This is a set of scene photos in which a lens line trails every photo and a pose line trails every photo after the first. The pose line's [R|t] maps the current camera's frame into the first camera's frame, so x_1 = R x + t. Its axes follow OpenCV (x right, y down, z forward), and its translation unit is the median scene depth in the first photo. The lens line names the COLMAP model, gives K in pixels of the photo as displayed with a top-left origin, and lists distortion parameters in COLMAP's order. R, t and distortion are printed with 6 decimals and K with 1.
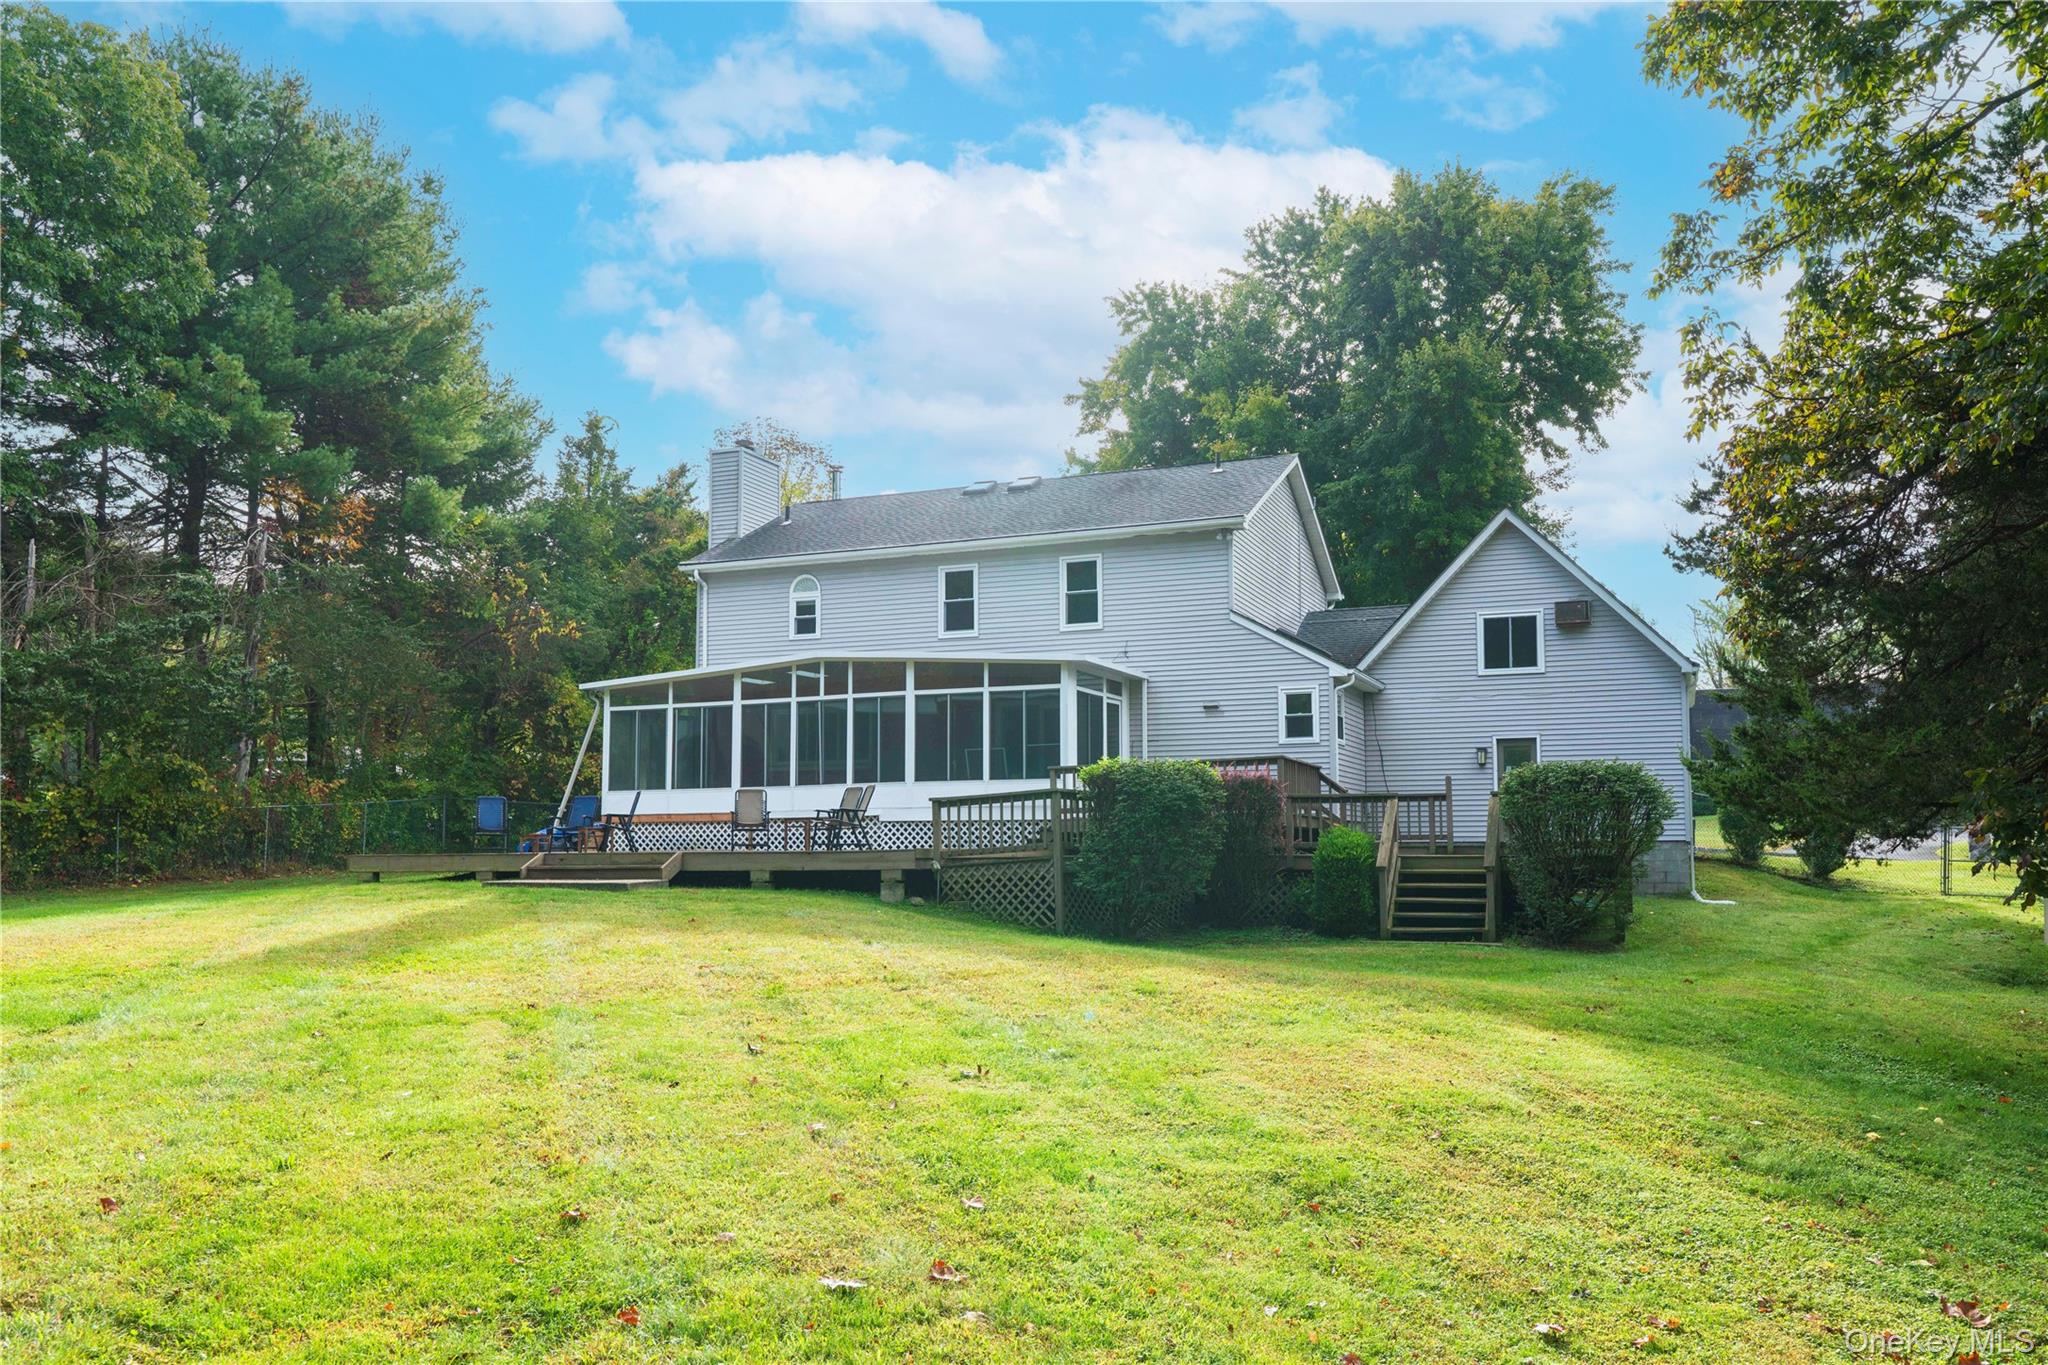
lens RADIAL K [[1580.4, 0, 1025.0], [0, 1580.4, 685.4], [0, 0, 1]] dist [0.008615, 0.002892]
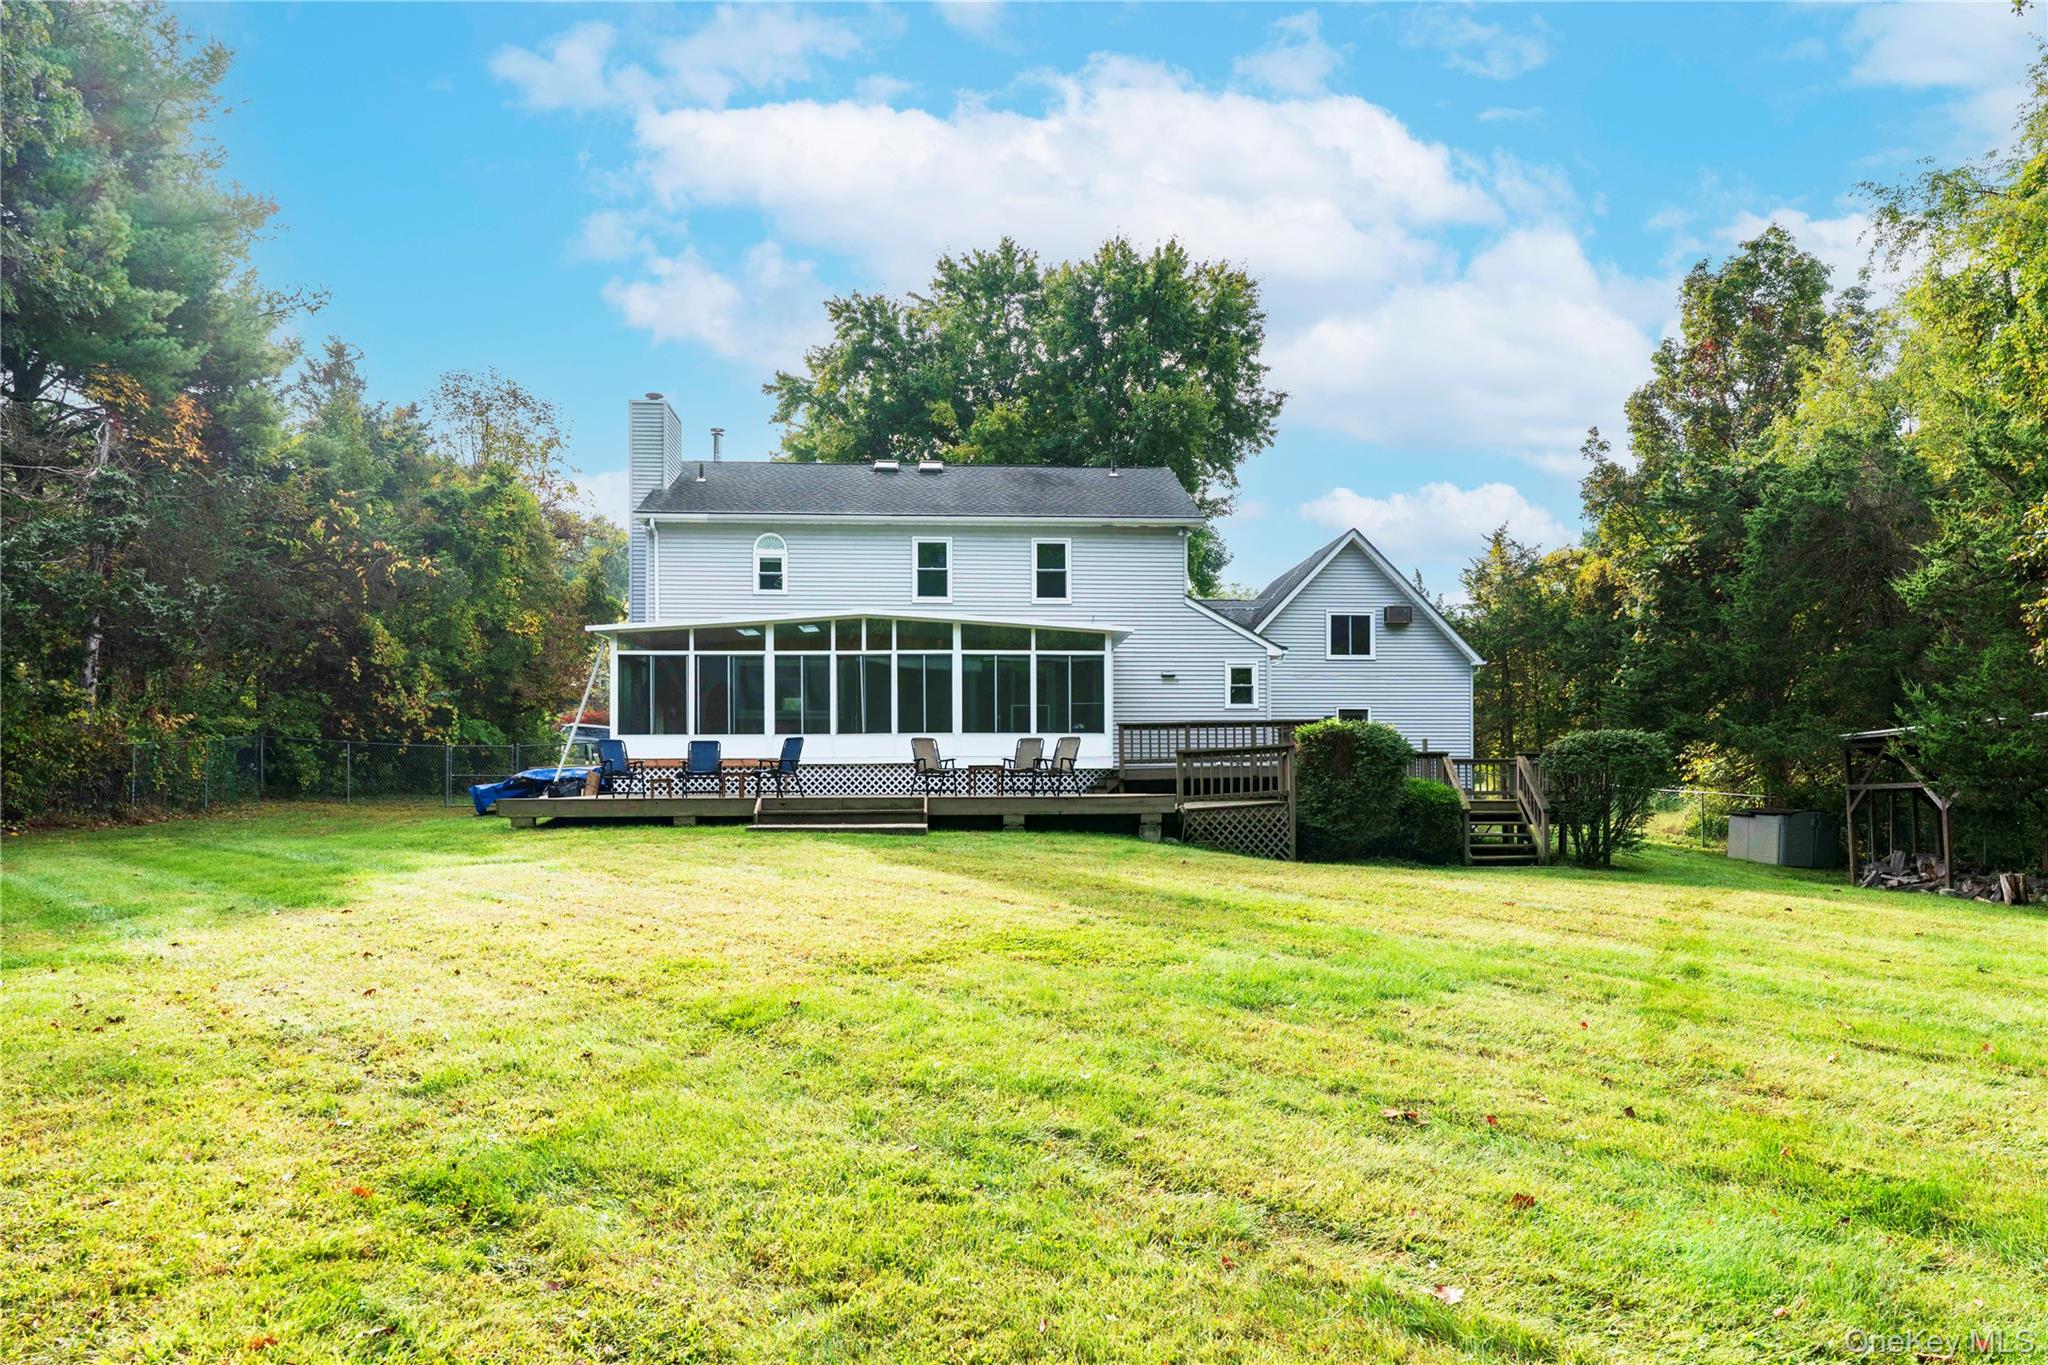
lens RADIAL K [[1325.4, 0, 1023.3], [0, 1325.4, 734.8], [0, 0, 1]] dist [0.002113, -0.000168]
pose [[0.901270, 0.022077, 0.432696, -0.393874], [-0.047185, 0.997762, 0.047375, 0.015070], [-0.430681, -0.063115, 0.900294, 0.140281]]
